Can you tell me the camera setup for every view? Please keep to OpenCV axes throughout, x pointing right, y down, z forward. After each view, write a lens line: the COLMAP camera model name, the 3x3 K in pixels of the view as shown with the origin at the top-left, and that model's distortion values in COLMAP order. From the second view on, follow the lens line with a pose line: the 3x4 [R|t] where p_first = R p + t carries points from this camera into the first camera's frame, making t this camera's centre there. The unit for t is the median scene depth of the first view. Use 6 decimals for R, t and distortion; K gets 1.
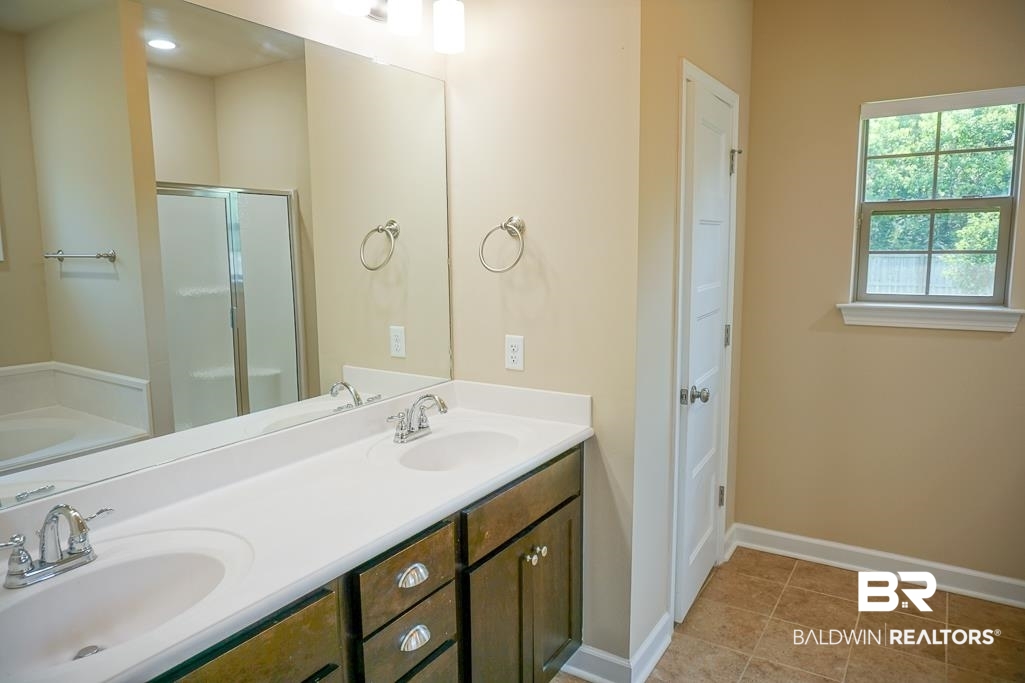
lens RADIAL K [[692.8, 0, 512.5], [0, 692.8, 341.5], [0, 0, 1]] dist [-0.047783, 0.041098]
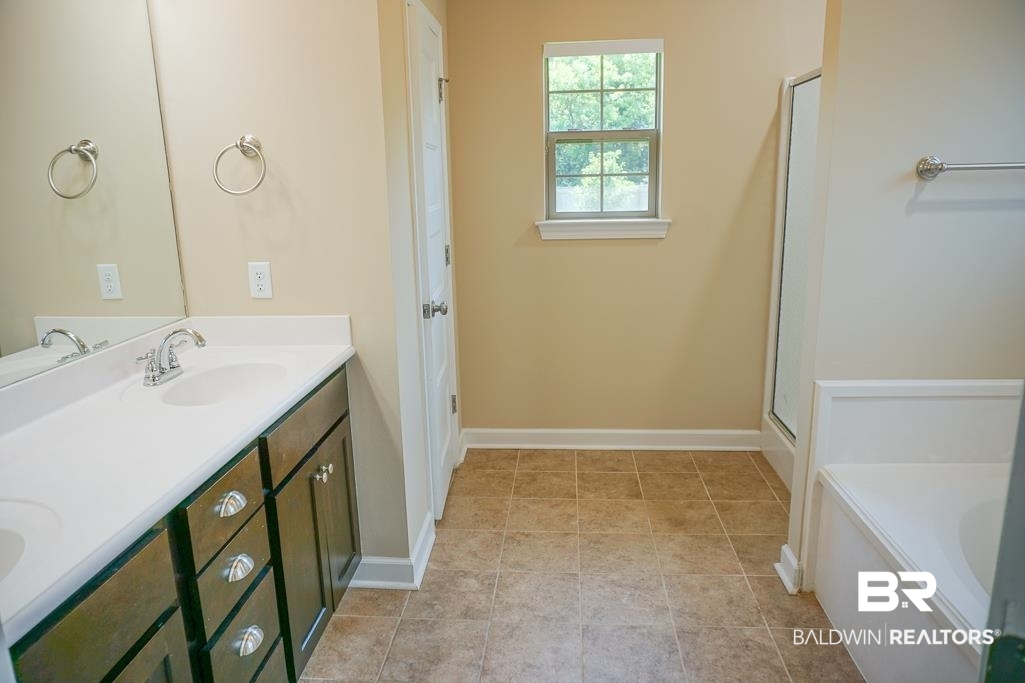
lens RADIAL K [[692.8, 0, 512.5], [0, 692.8, 341.5], [0, 0, 1]] dist [-0.047783, 0.041098]
pose [[0.881670, -0.113570, 0.457995, -0.130455], [0.077374, 0.992262, 0.097103, 0.033147], [-0.465479, -0.050176, 0.883635, -0.008469]]
